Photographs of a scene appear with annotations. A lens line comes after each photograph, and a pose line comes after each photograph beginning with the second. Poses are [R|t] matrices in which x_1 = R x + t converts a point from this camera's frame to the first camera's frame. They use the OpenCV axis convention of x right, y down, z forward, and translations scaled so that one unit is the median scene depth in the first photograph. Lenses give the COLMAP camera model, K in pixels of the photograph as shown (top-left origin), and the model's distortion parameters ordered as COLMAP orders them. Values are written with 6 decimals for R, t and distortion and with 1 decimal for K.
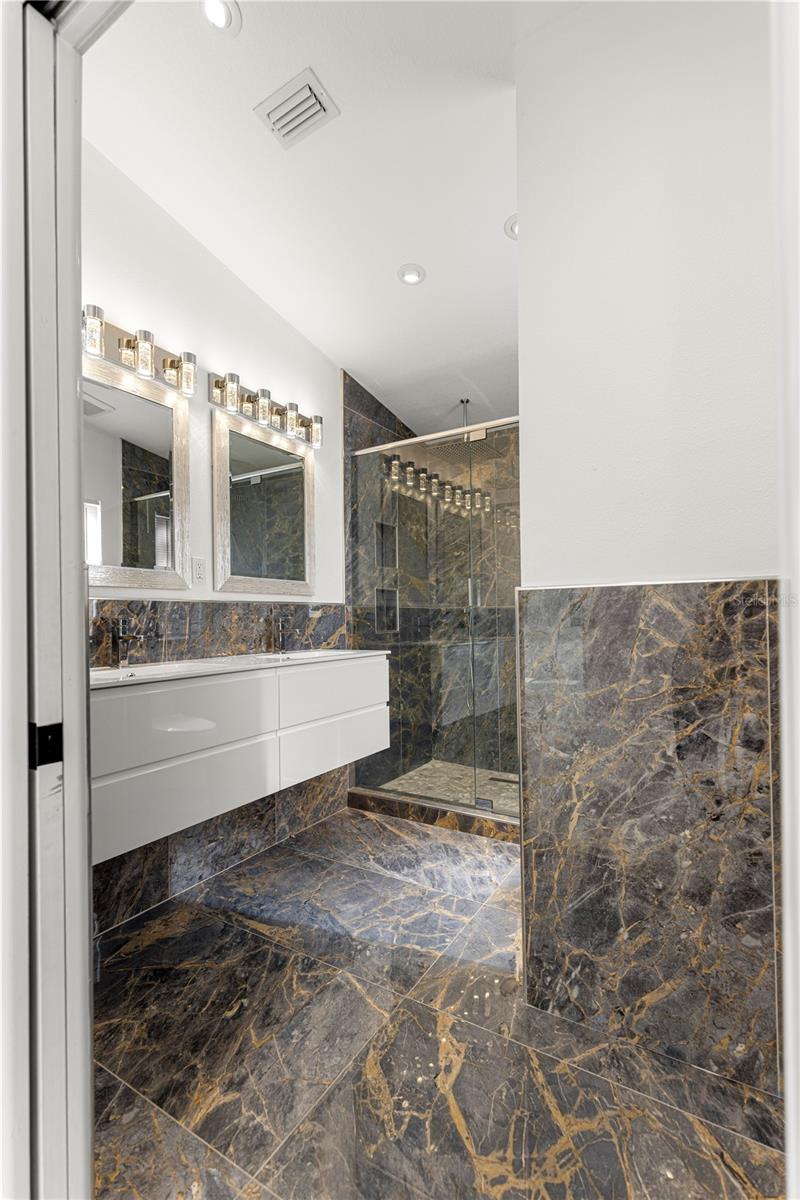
lens RADIAL K [[542.9, 0, 398.4], [0, 542.9, 611.8], [0, 0, 1]] dist [0.005651, -0.001179]
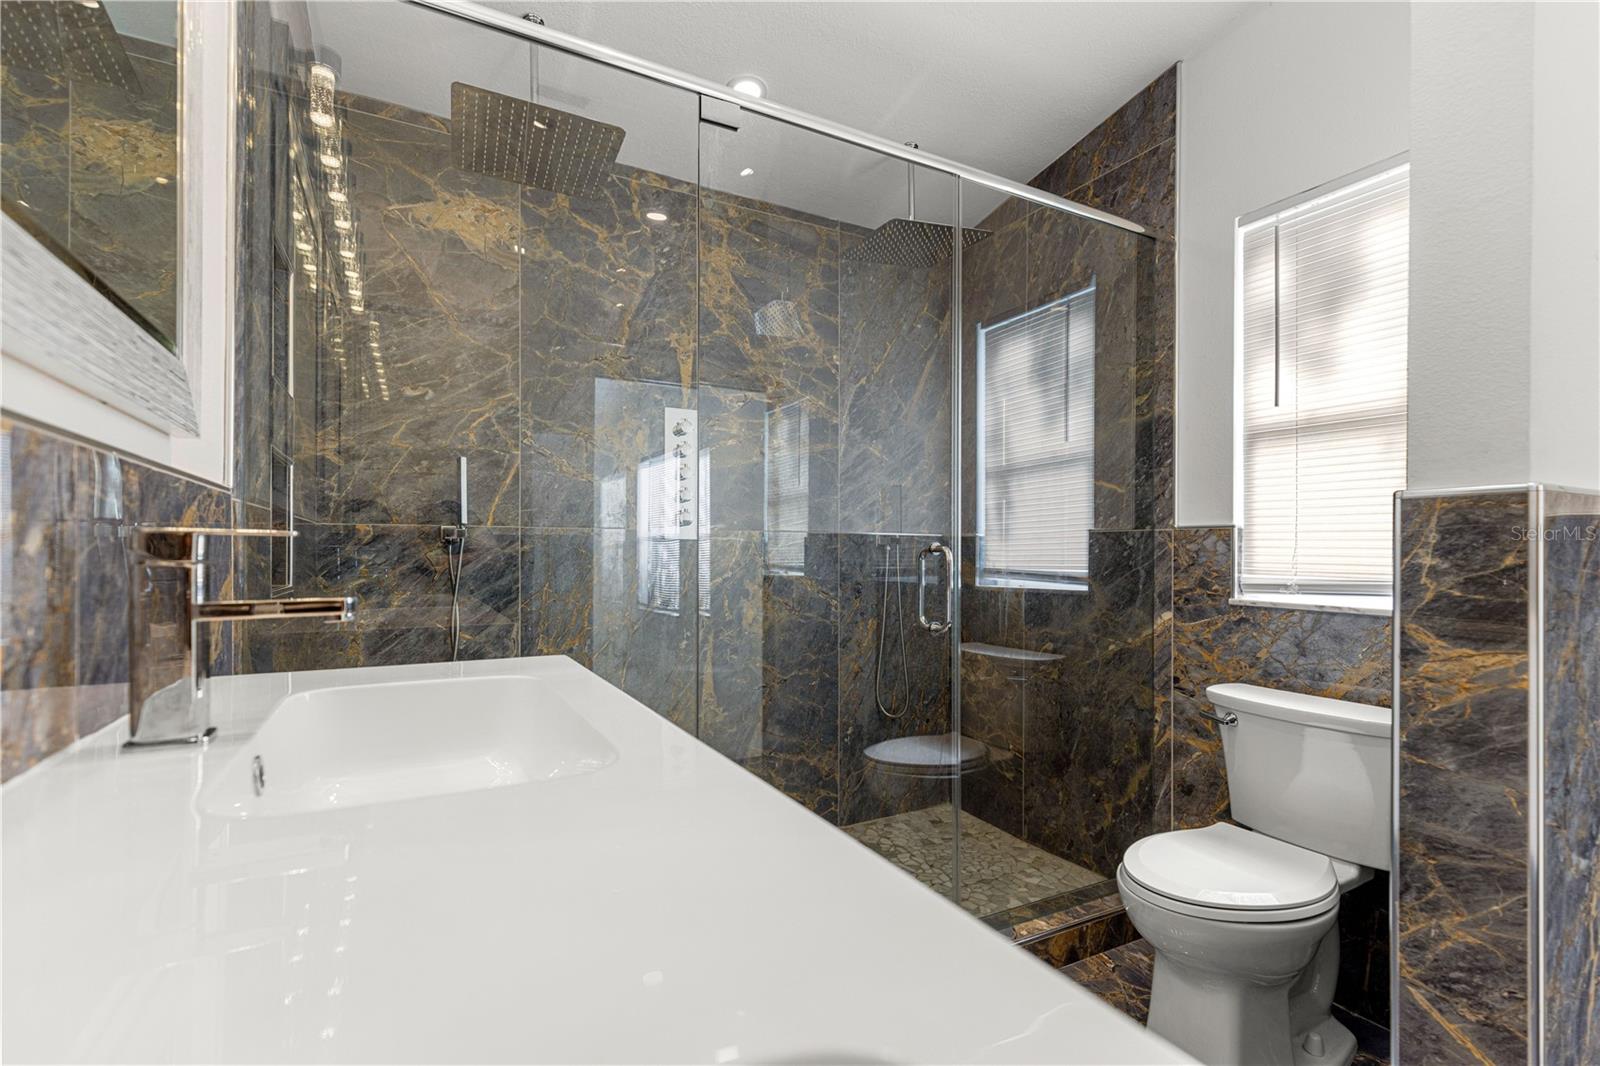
lens RADIAL K [[723.9, 0, 782.1], [0, 723.9, 548.0], [0, 0, 1]] dist [0.005651, -0.001179]
pose [[0.507174, 0.021126, 0.861585, -0.239316], [-0.023387, 0.999669, -0.010745, 0.009288], [-0.861526, -0.014701, 0.507500, 0.538849]]
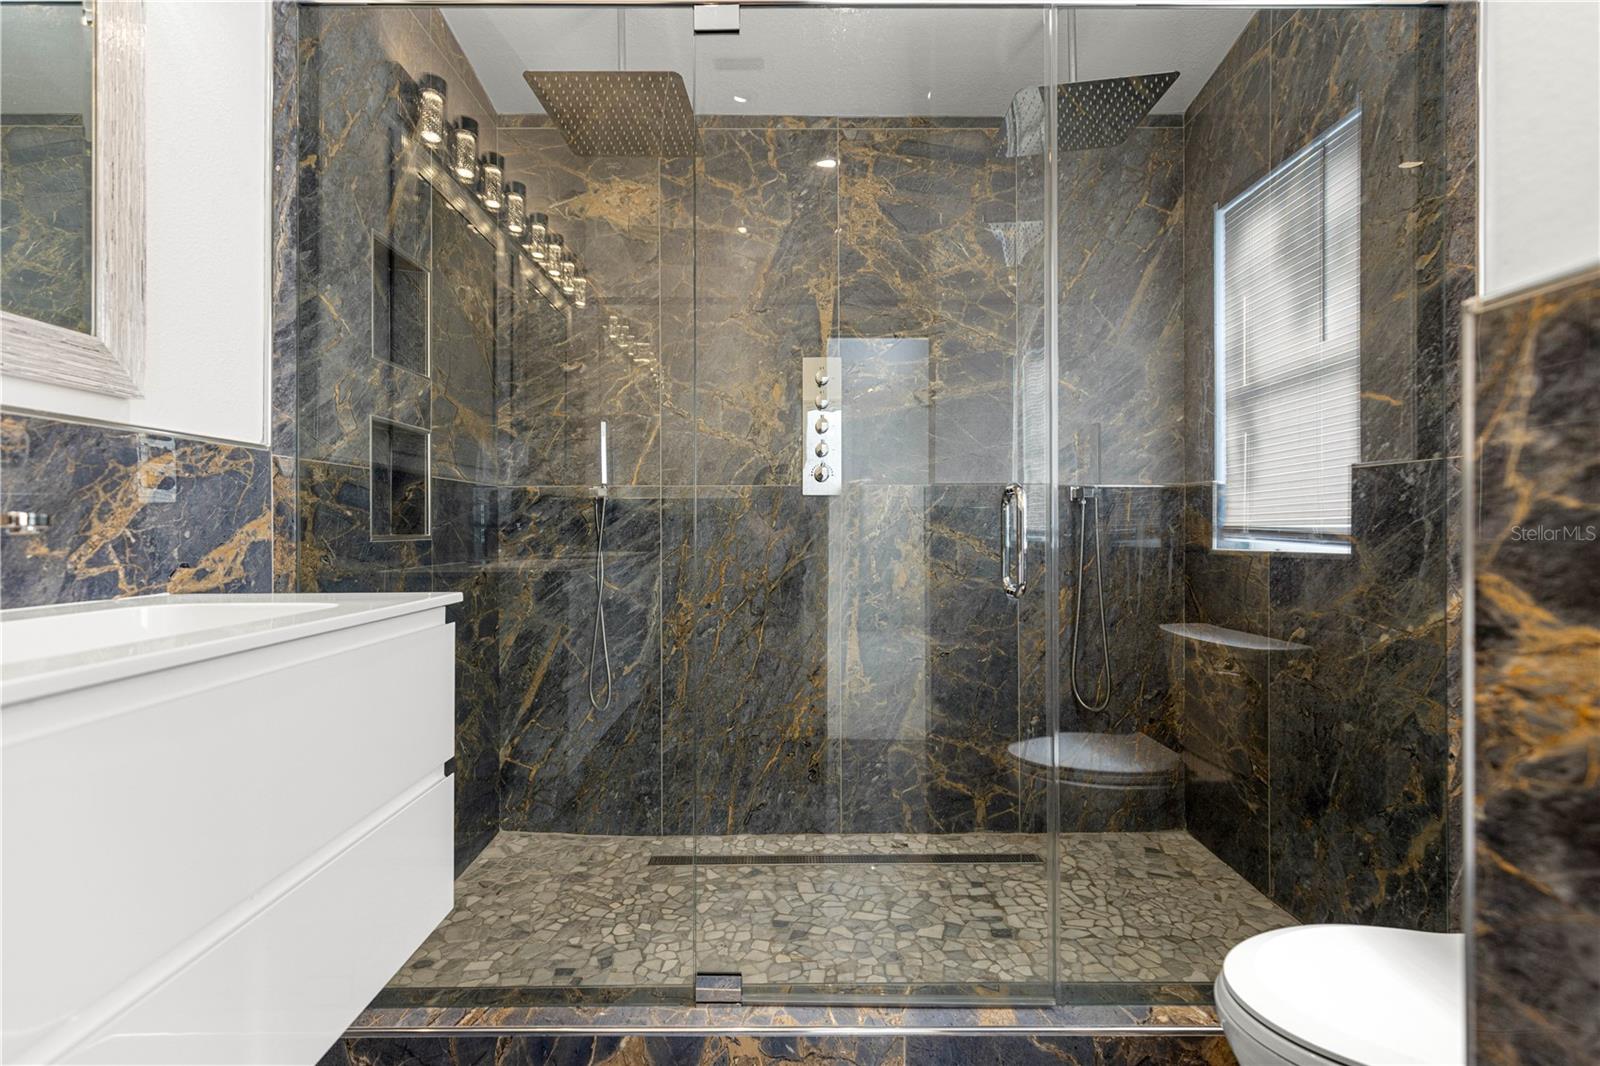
lens RADIAL K [[723.9, 0, 794.5], [0, 723.9, 523.1], [0, 0, 1]] dist [0.005651, -0.001179]
pose [[0.847149, 0.015854, 0.531119, -0.057258], [-0.017576, 0.999844, -0.001811, 0.022723], [-0.531065, -0.007801, 0.847295, 0.429569]]
